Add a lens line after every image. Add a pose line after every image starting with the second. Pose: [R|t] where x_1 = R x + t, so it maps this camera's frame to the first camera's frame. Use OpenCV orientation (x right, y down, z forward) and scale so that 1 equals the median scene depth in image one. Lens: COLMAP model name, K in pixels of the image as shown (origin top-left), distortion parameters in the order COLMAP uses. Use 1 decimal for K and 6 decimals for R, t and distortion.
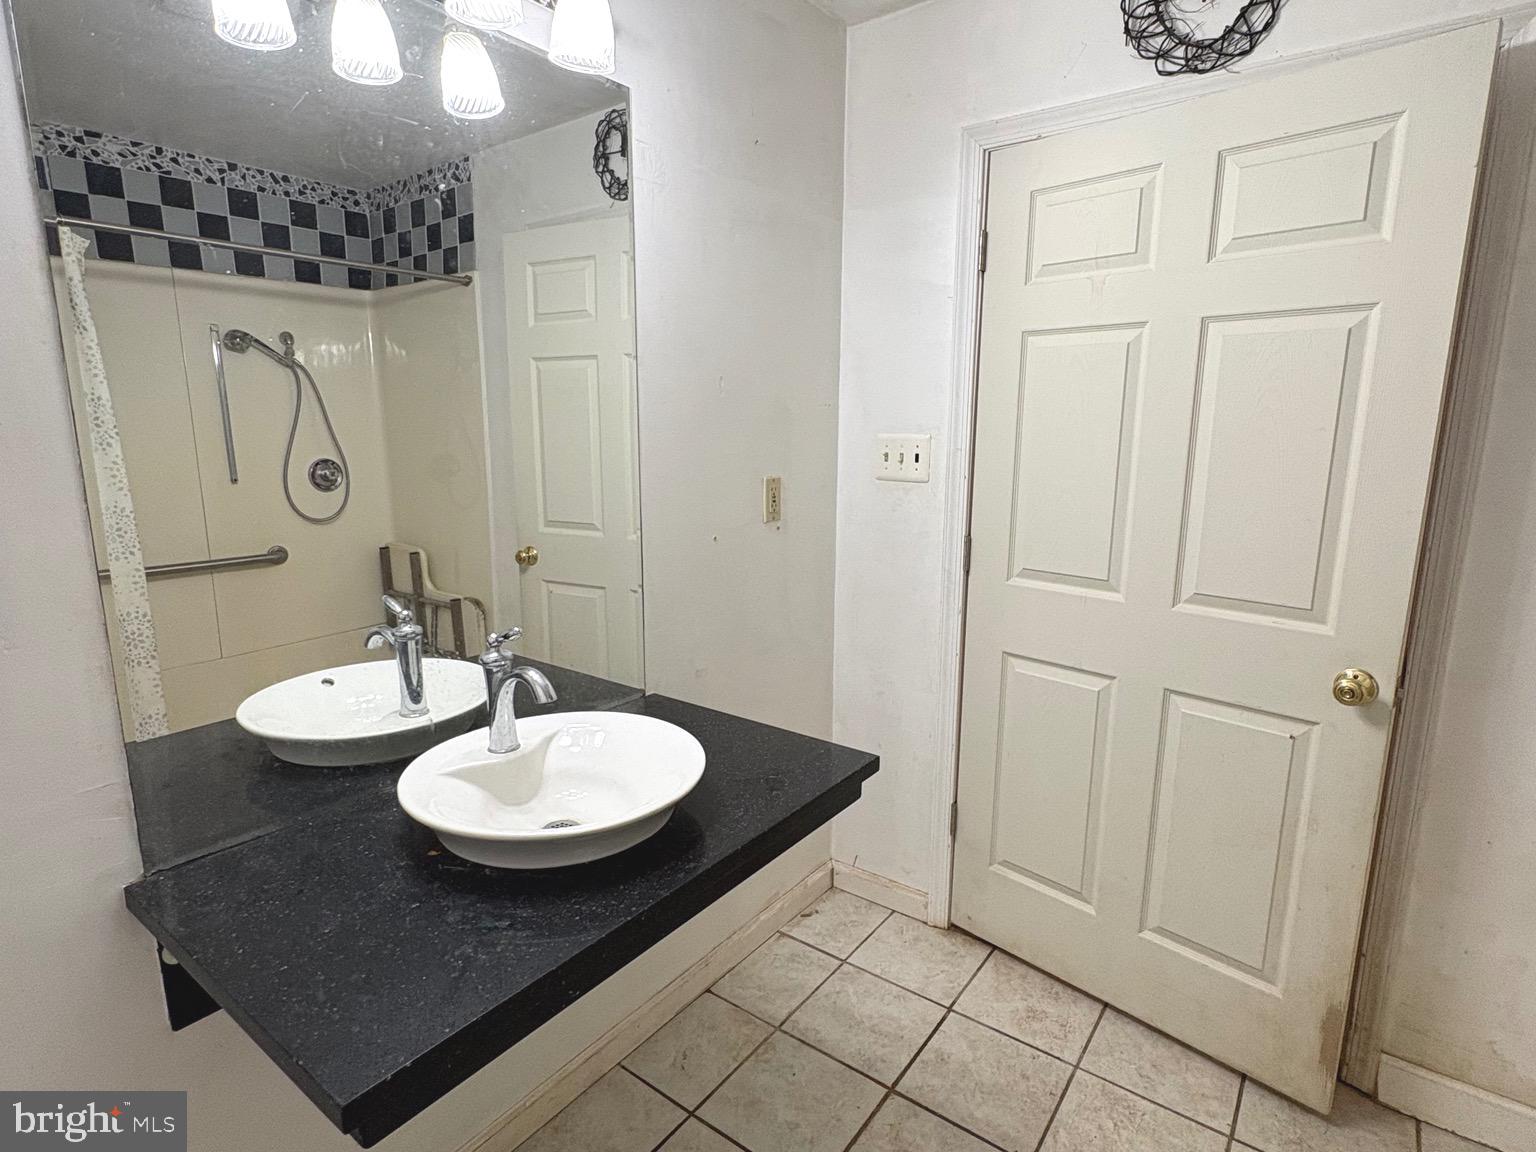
lens RADIAL K [[812.4, 0, 767.1], [0, 812.4, 577.5], [0, 0, 1]] dist [-0.008107, -0.000722]
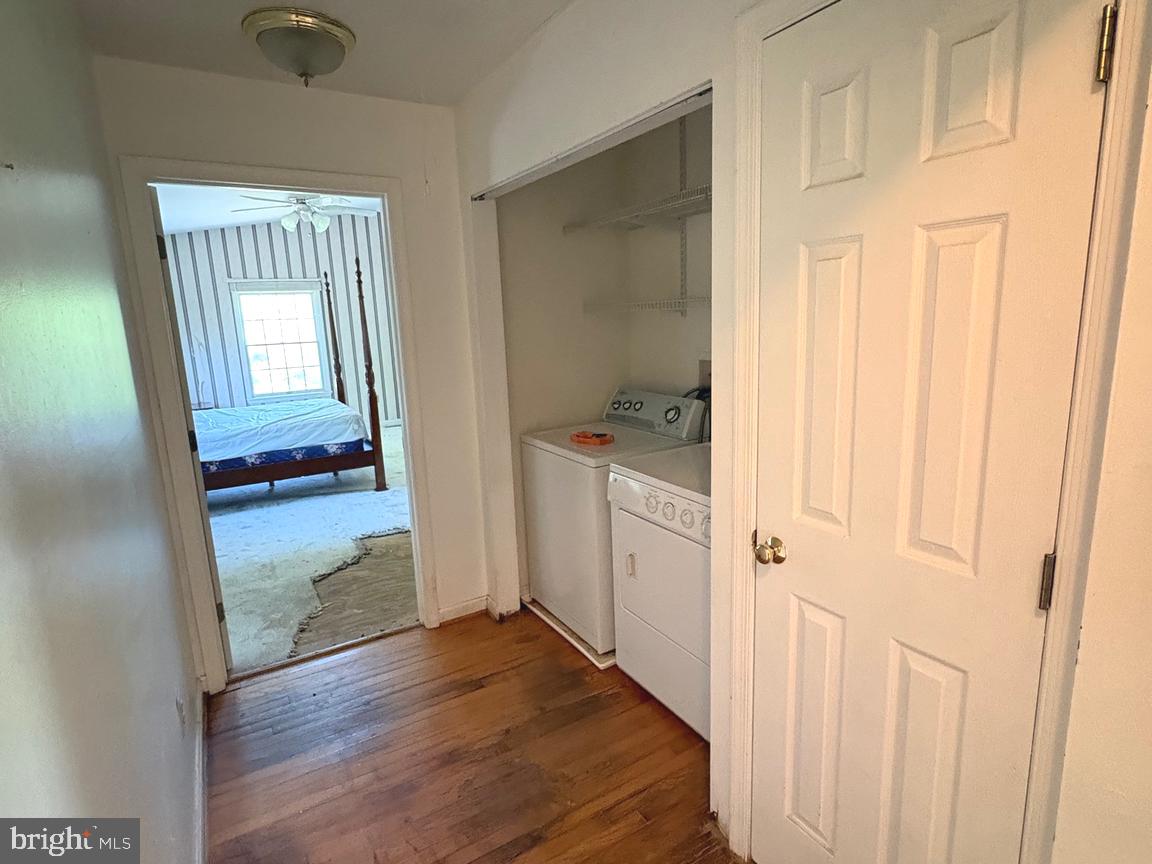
lens RADIAL K [[609.3, 0, 576.9], [0, 609.3, 431.7], [0, 0, 1]] dist [-0.008107, -0.000722]
pose [[-0.376358, 0.191120, -0.906547, 0.199124], [-0.140211, 0.955472, 0.259644, -0.214028], [0.915803, 0.224827, -0.332802, 0.964809]]
